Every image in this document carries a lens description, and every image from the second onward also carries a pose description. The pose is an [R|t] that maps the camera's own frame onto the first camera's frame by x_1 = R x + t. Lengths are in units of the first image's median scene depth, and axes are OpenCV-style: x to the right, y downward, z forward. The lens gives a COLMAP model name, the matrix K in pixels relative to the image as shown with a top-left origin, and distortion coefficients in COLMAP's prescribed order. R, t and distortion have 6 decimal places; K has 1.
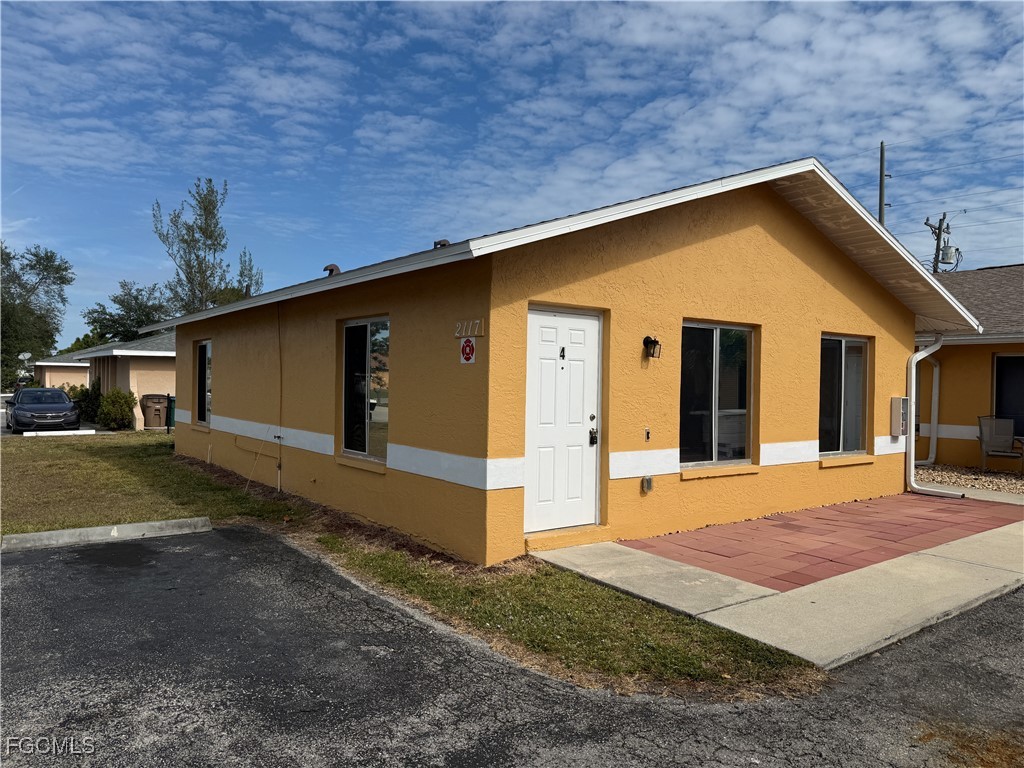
lens RADIAL K [[738.4, 0, 508.7], [0, 738.4, 382.0], [0, 0, 1]] dist [0.045233, -0.068156]
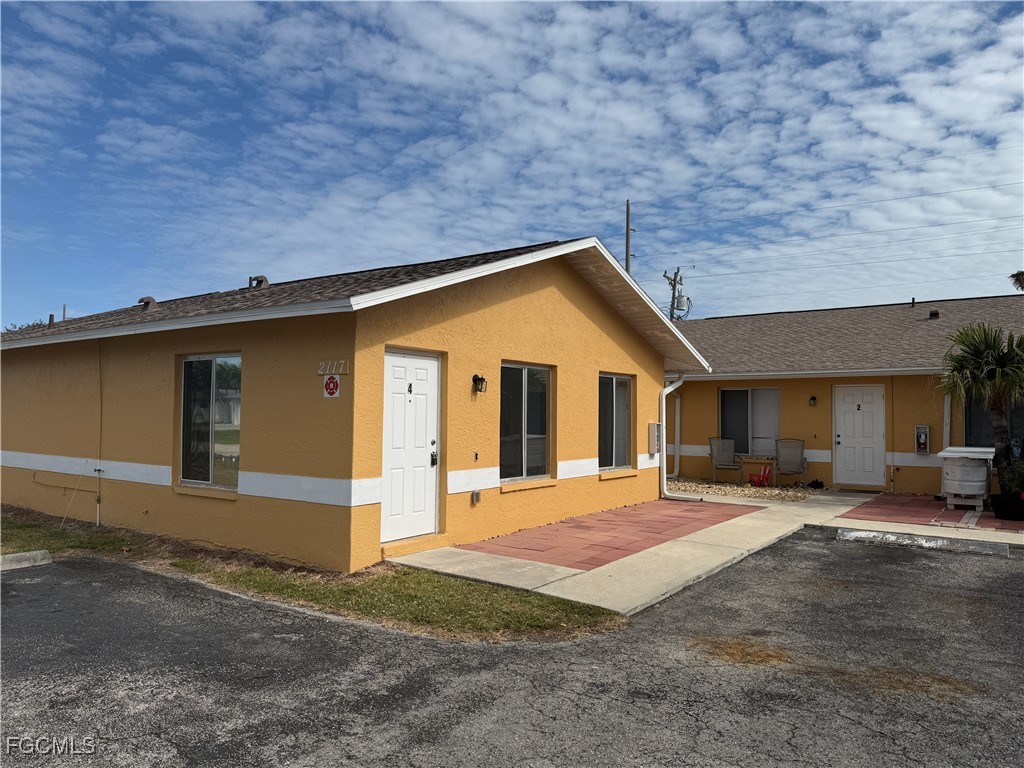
lens RADIAL K [[738.4, 0, 509.5], [0, 738.4, 382.6], [0, 0, 1]] dist [0.045233, -0.068156]
pose [[0.953269, 0.005163, 0.302079, -0.086955], [0.006572, 0.999263, -0.037818, -0.002007], [-0.302052, 0.038036, 0.952532, -0.118747]]
